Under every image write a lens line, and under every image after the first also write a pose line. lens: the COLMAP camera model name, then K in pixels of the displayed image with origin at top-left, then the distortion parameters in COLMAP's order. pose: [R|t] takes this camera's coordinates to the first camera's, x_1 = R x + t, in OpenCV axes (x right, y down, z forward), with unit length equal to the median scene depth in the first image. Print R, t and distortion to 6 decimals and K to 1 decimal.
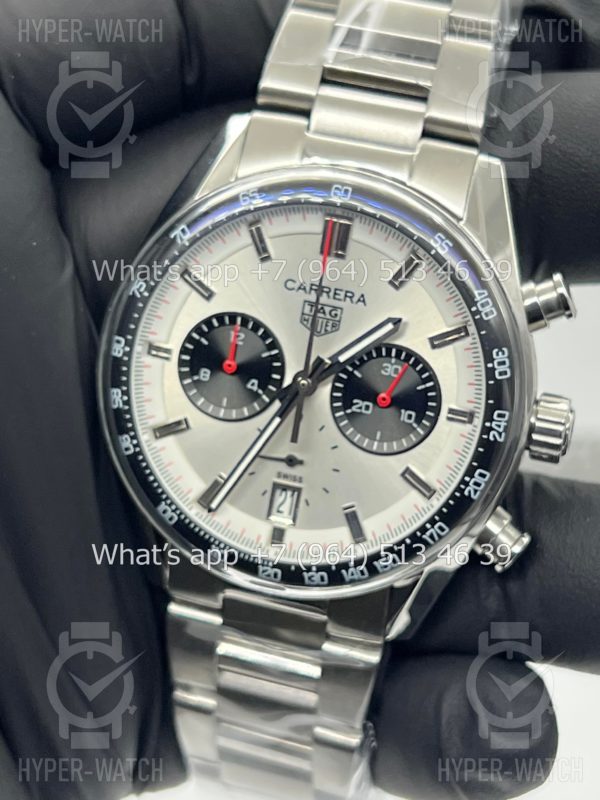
lens RADIAL K [[1711.6, 0, 295.7], [0, 1711.6, 381.4], [0, 0, 1]] dist [0.057515, 0.138248]
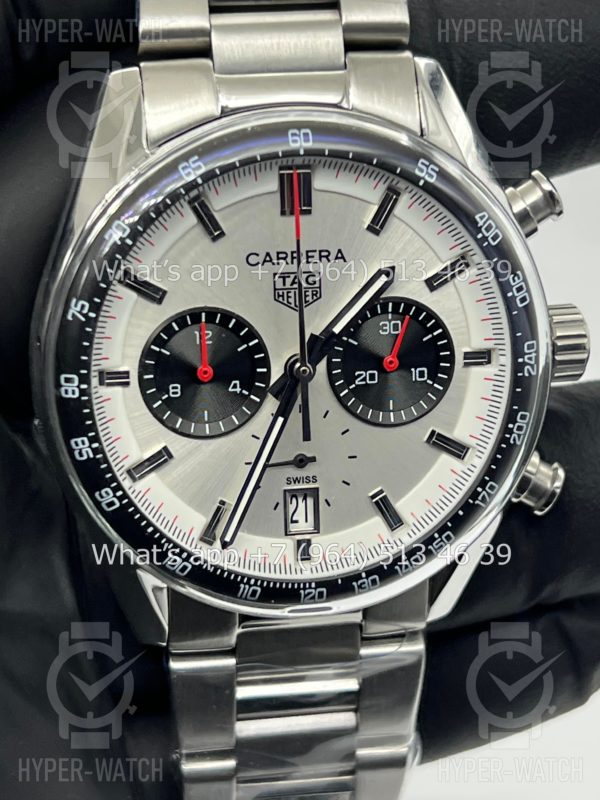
lens RADIAL K [[1711.6, 0, 295.7], [0, 1711.6, 381.4], [0, 0, 1]] dist [0.057515, 0.138248]
pose [[0.906601, -0.269688, 0.324565, -0.272158], [0.241321, 0.962294, 0.125514, -0.099525], [-0.346177, -0.035466, 0.937499, 0.211325]]
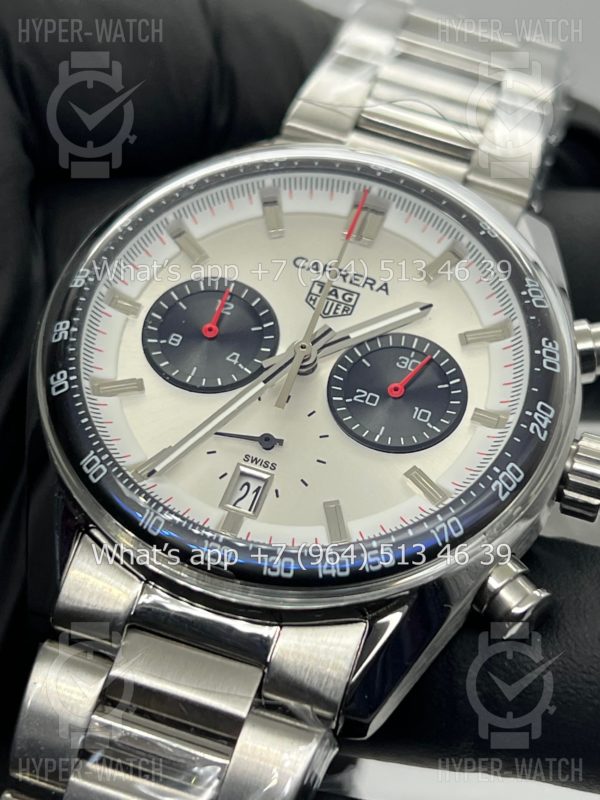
lens RADIAL K [[1711.6, 0, 295.7], [0, 1711.6, 381.4], [0, 0, 1]] dist [0.057515, 0.138248]
pose [[0.968850, 0.235388, 0.076959, -0.056591], [-0.146308, 0.794772, -0.589009, 0.486230], [-0.199810, 0.559402, 0.804454, 0.360815]]
